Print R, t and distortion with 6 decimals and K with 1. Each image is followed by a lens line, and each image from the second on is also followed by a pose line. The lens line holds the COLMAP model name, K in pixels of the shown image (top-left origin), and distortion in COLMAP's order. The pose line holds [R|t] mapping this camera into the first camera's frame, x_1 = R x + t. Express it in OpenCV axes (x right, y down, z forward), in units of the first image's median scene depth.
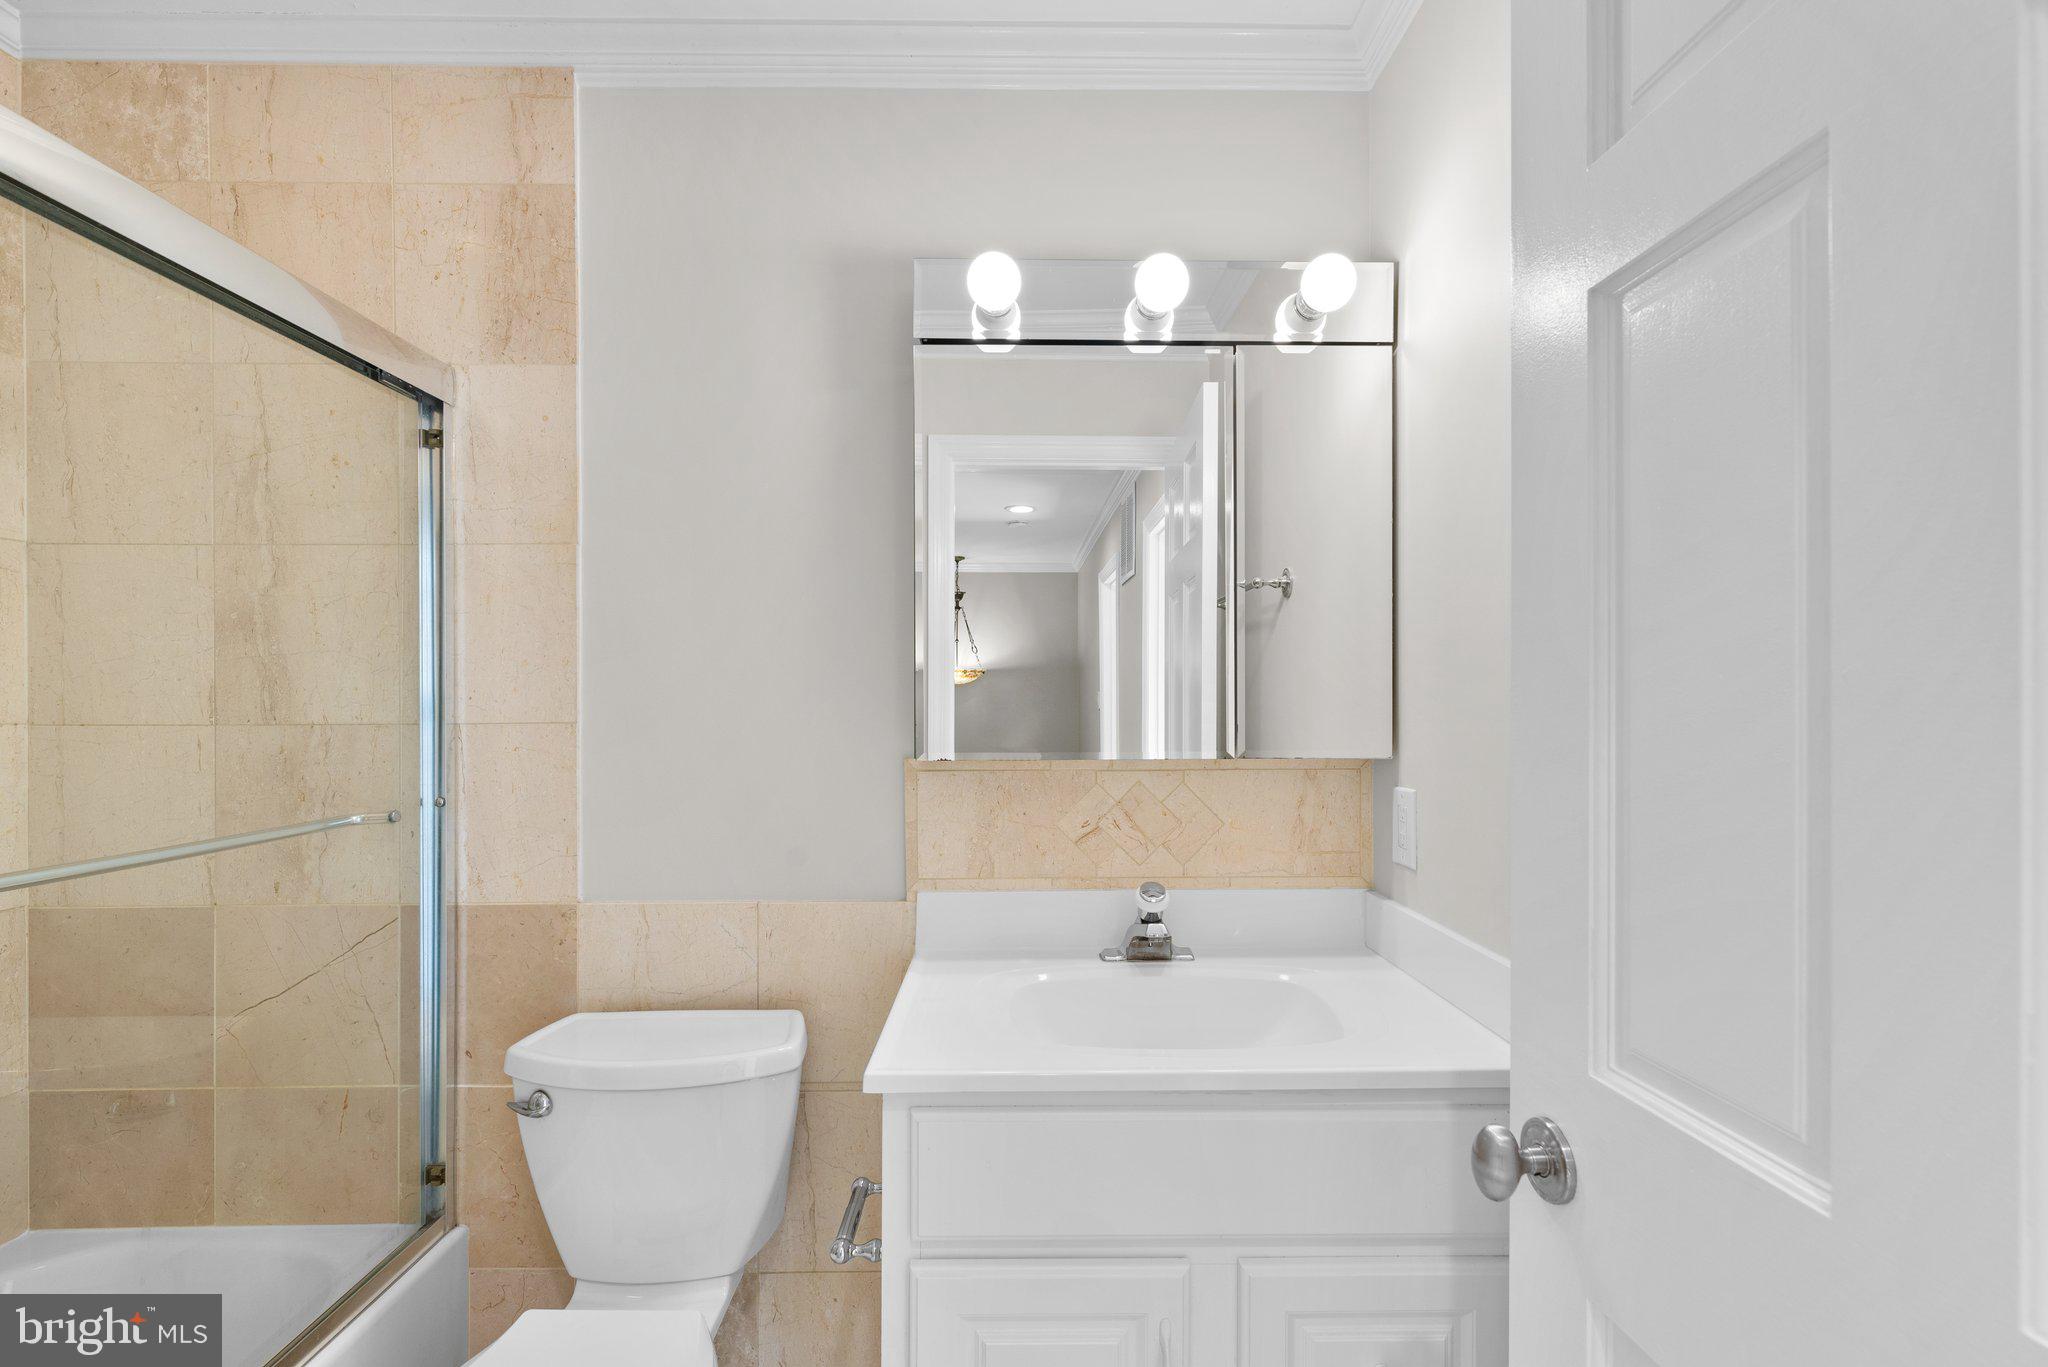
lens RADIAL K [[910.2, 0, 1028.3], [0, 910.2, 695.6], [0, 0, 1]] dist [0.001799, -0.001081]
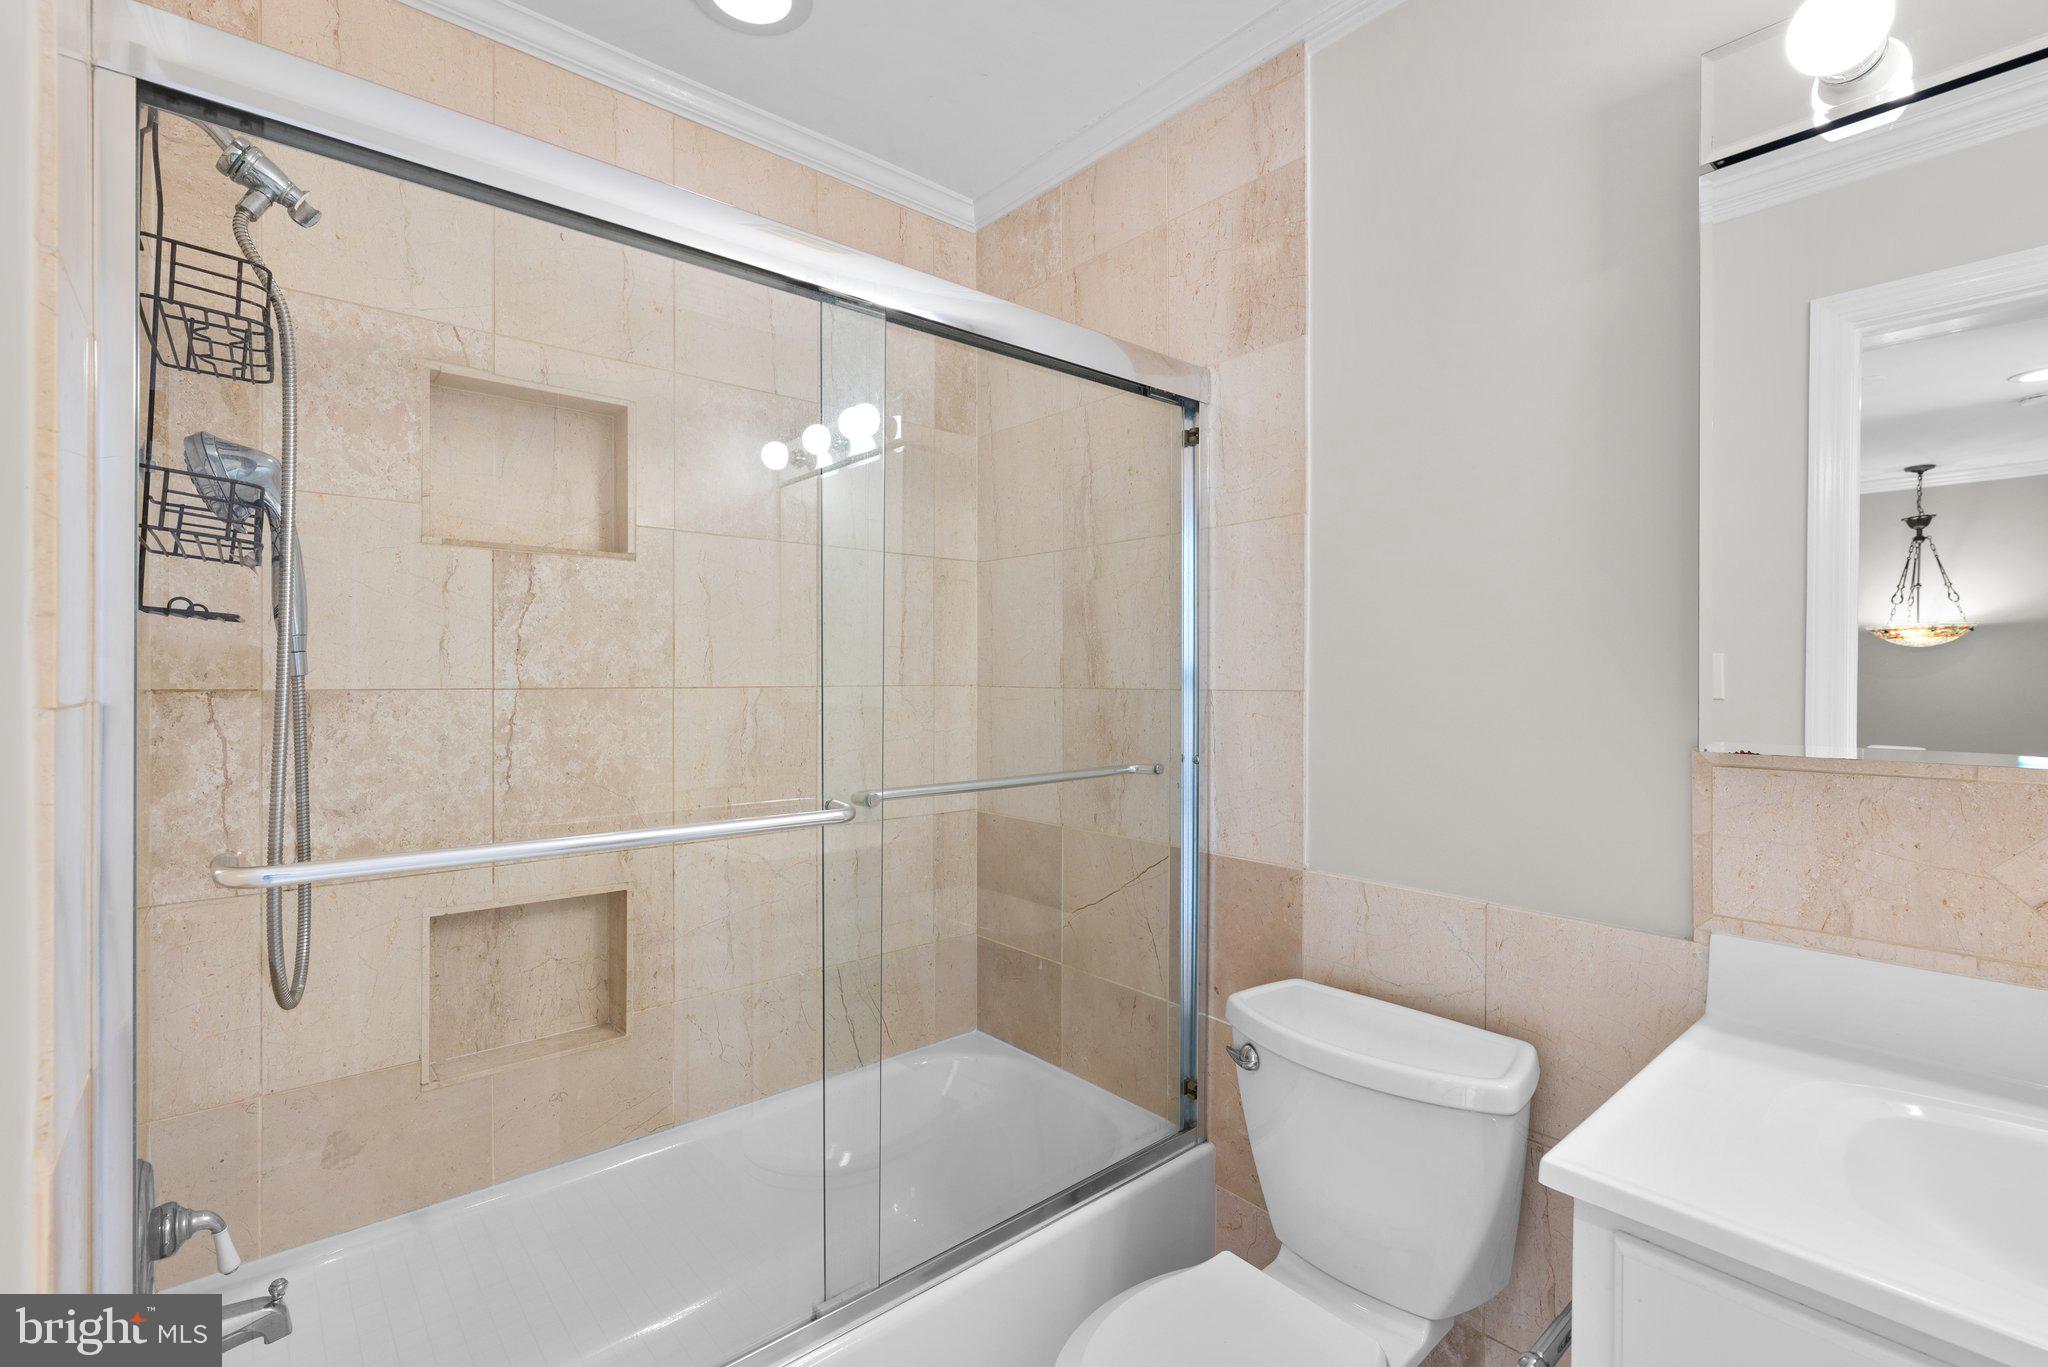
lens RADIAL K [[910.2, 0, 1026.2], [0, 910.2, 676.1], [0, 0, 1]] dist [0.001799, -0.001081]
pose [[0.652234, 0.004304, -0.758005, 0.067367], [0.004645, 0.999942, 0.009675, 0.002028], [0.758003, -0.009831, 0.652176, 0.108539]]
